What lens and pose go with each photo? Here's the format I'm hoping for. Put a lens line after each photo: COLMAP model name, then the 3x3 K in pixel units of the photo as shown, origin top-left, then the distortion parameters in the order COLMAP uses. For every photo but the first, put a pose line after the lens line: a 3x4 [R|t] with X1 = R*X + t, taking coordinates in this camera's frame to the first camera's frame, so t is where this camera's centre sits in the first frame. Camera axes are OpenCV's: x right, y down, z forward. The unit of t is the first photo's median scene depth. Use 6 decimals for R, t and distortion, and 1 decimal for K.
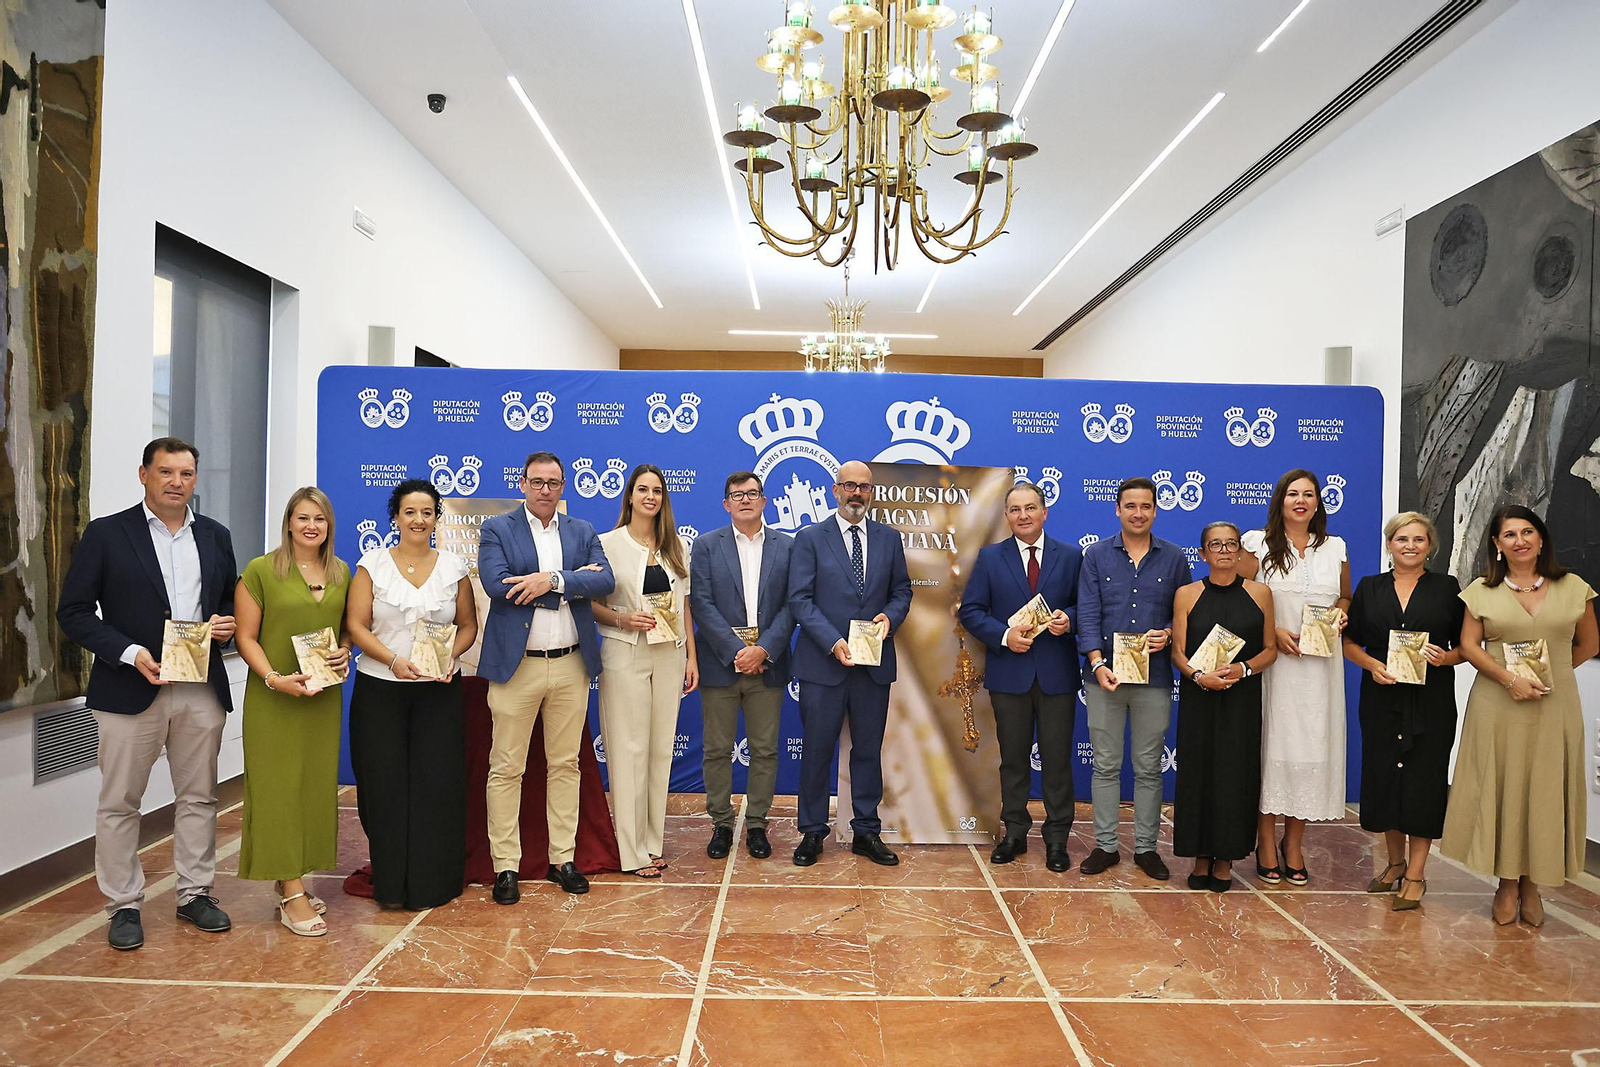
lens RADIAL K [[1104.3, 0, 805.7], [0, 1104.3, 552.8], [0, 0, 1]] dist [-0.087811, 0.070953]
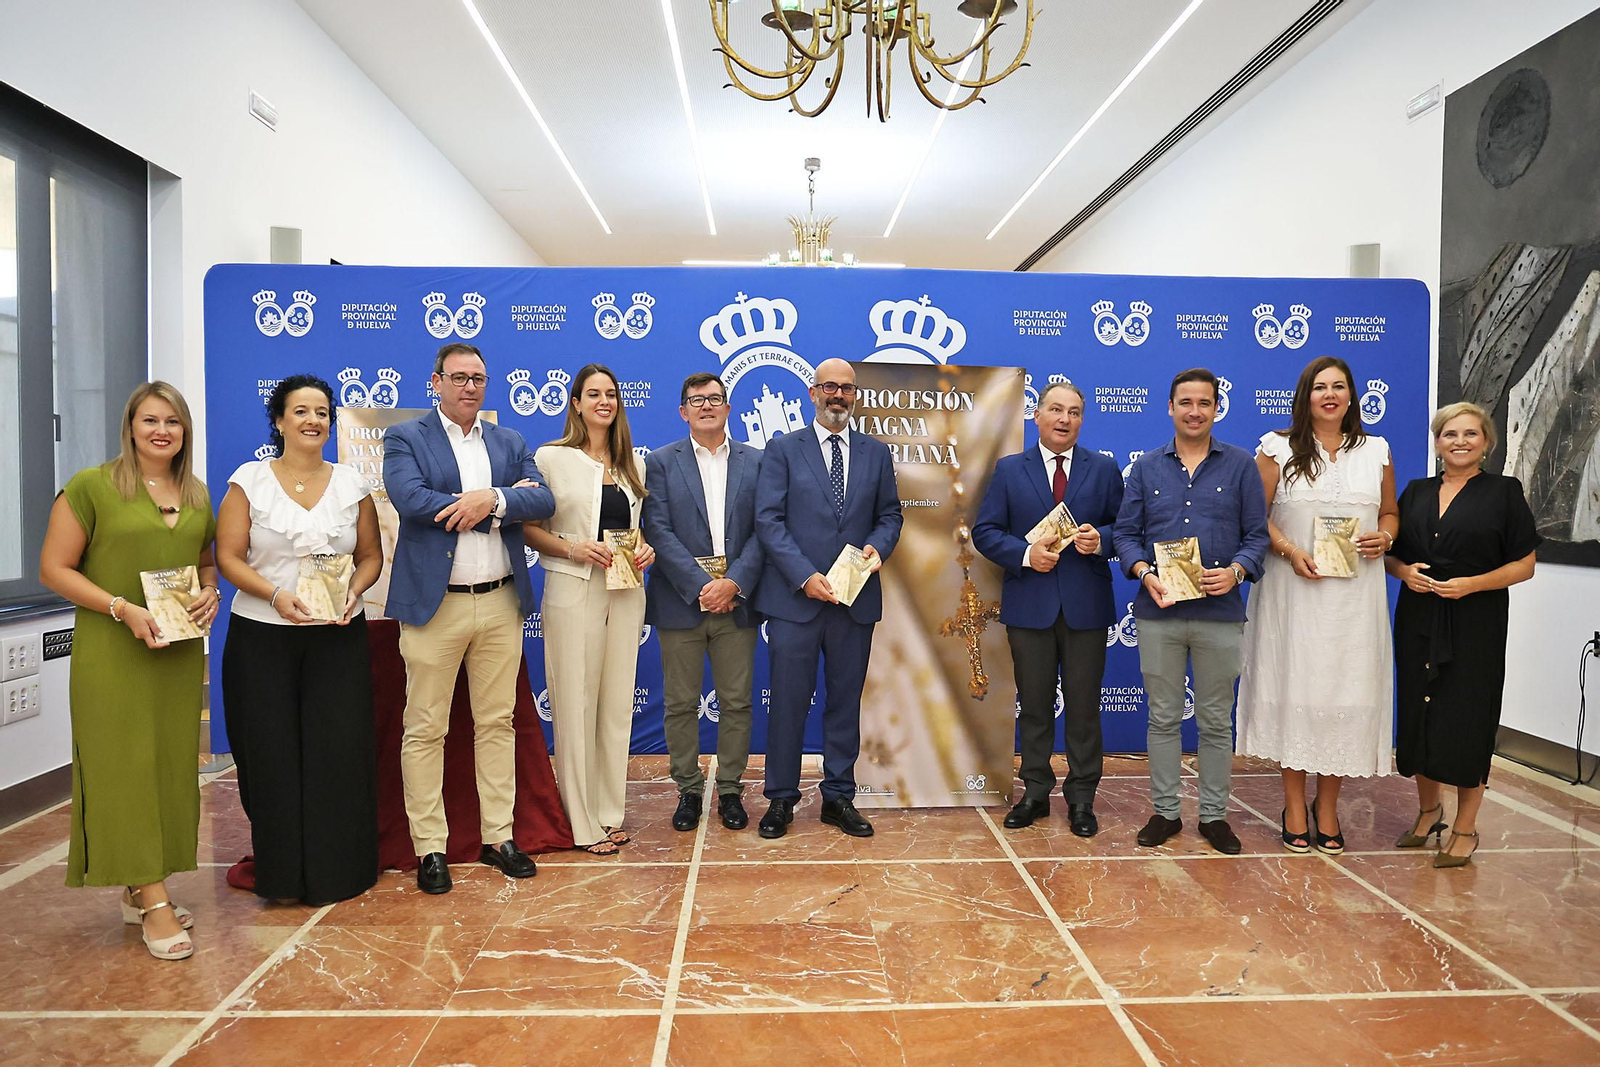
lens RADIAL K [[1113.9, 0, 805.2], [0, 1113.9, 534.4], [0, 0, 1]] dist [-0.087222, 0.067923]
pose [[0.999160, -0.016647, 0.037449, -0.015500], [0.015808, 0.999620, 0.022591, 0.031152], [-0.037810, -0.021980, 0.999043, 0.144619]]
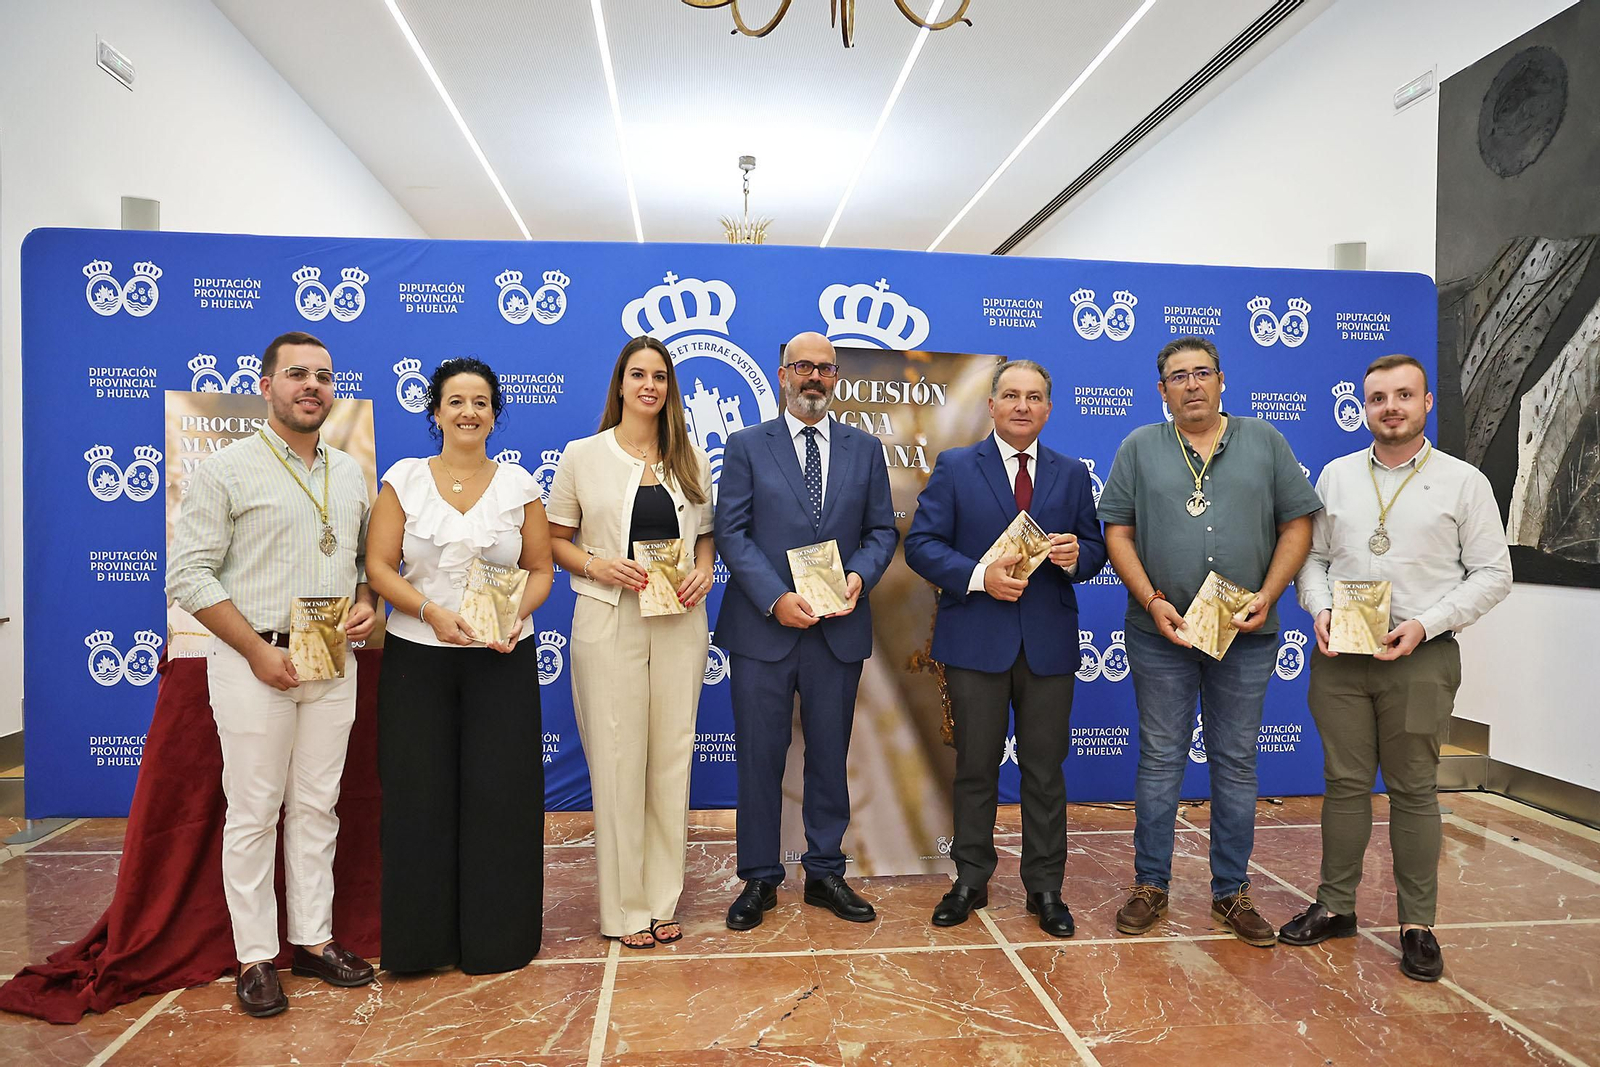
lens RADIAL K [[1091.8, 0, 798.4], [0, 1091.8, 557.2], [0, 0, 1]] dist [-0.090658, 0.056441]
pose [[0.994917, -0.013992, 0.099725, -0.020515], [0.012321, 0.999773, 0.017355, 0.042874], [-0.099946, -0.016038, 0.994864, 0.303143]]
